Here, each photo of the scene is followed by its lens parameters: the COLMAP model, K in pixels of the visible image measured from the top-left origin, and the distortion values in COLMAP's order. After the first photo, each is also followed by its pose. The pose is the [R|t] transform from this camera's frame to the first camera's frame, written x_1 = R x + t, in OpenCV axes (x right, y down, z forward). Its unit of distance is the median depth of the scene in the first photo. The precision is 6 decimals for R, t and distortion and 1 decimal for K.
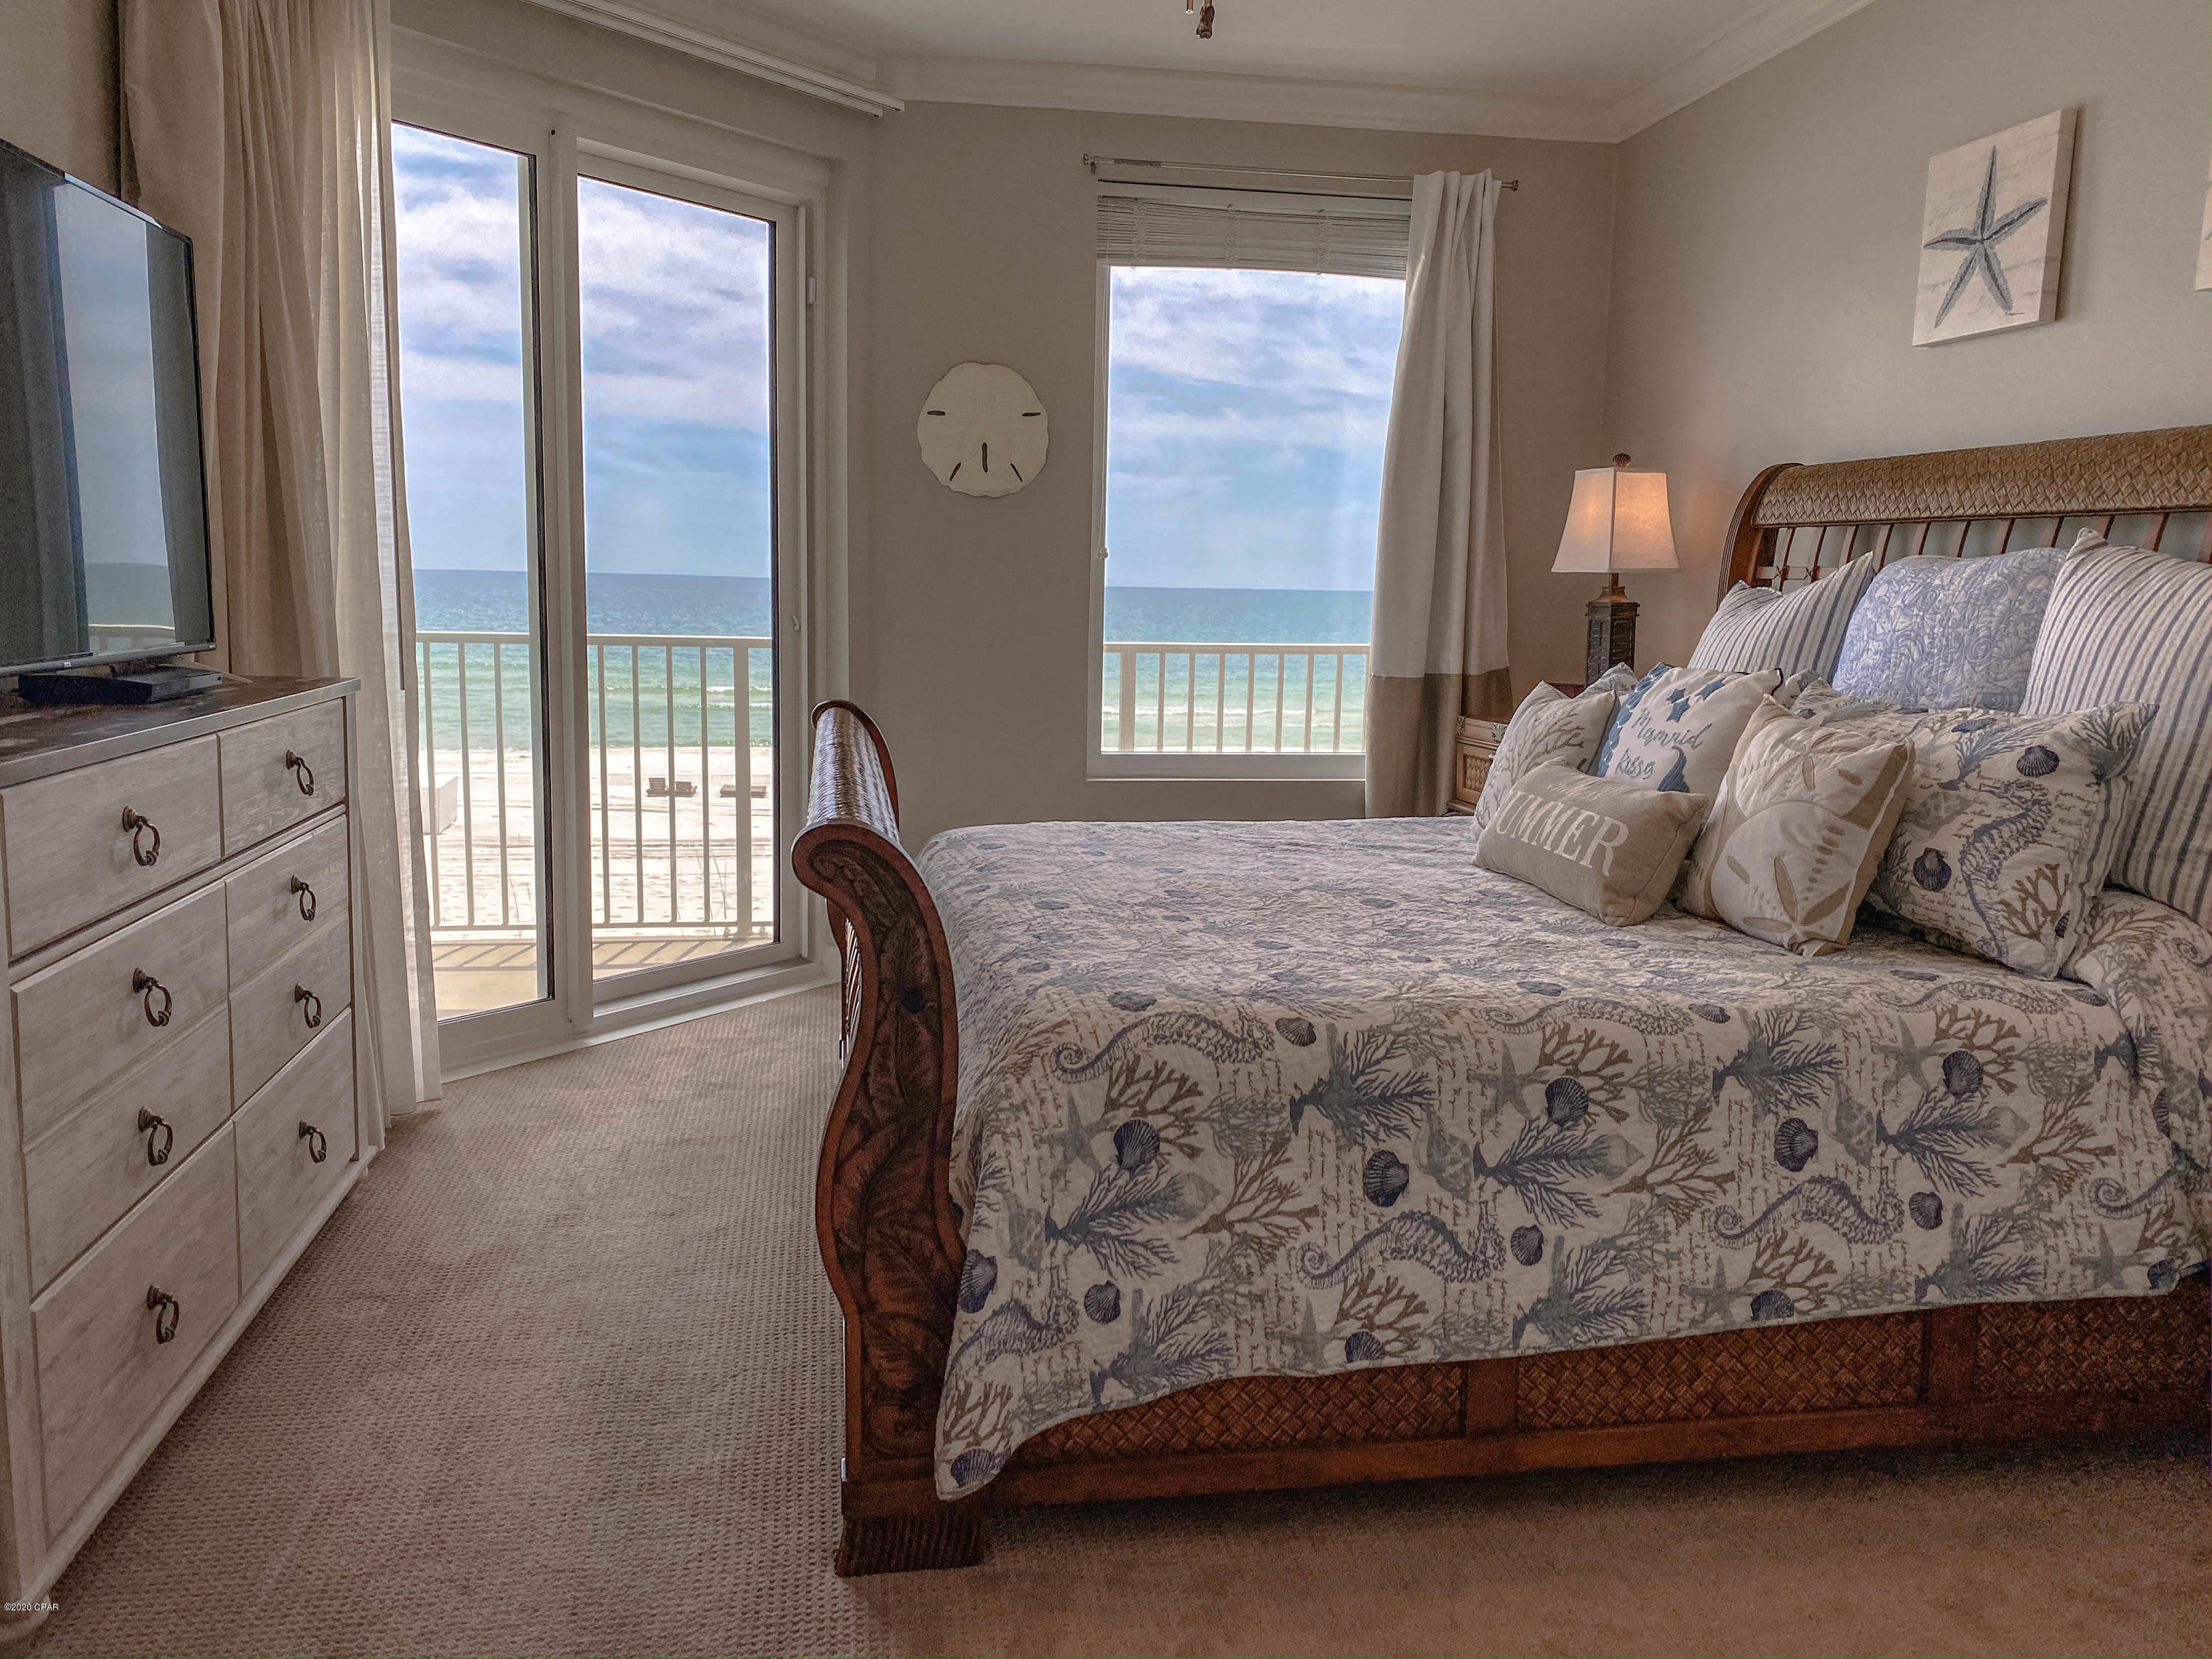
lens RADIAL K [[1698.8, 0, 1106.0], [0, 1698.8, 829.5], [0, 0, 1]] dist [0.022811, -0.007725]
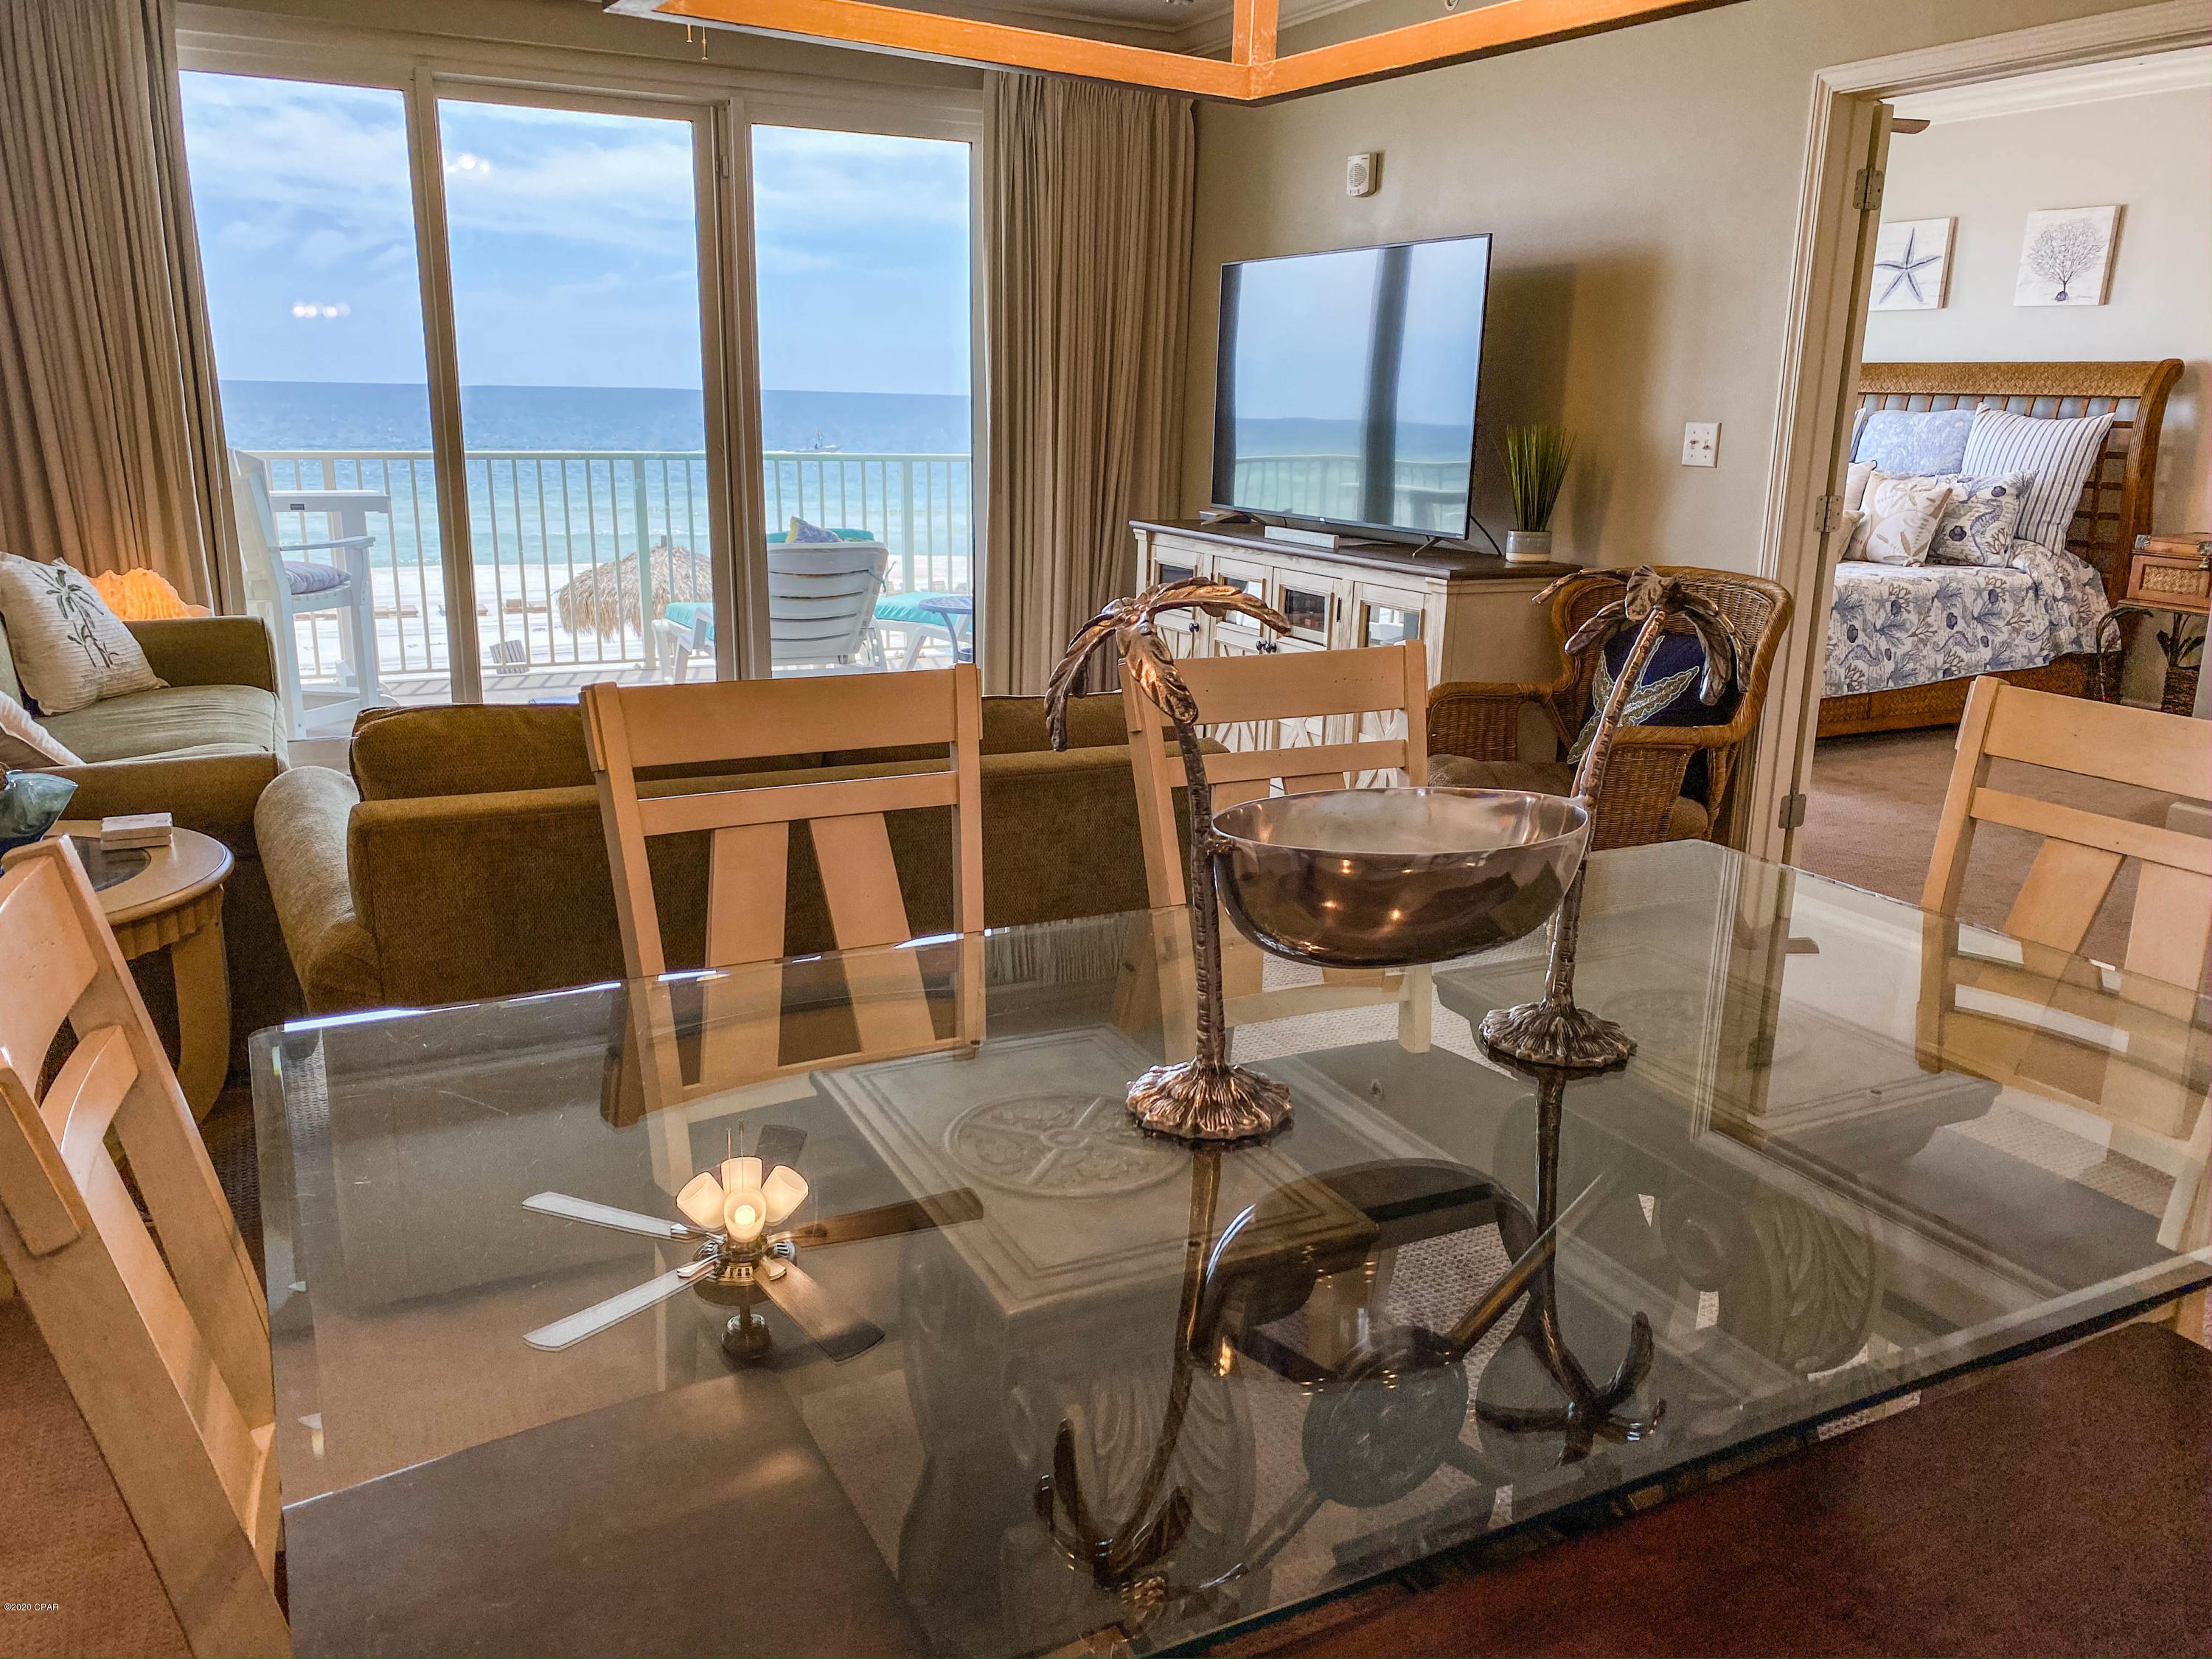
lens RADIAL K [[1698.8, 0, 1106.0], [0, 1698.8, 829.5], [0, 0, 1]] dist [0.022811, -0.007725]
pose [[0.956972, -0.078574, 0.279341, -1.705986], [0.047000, 0.991902, 0.117990, 0.111991], [-0.286349, -0.099784, 0.952915, -1.332708]]
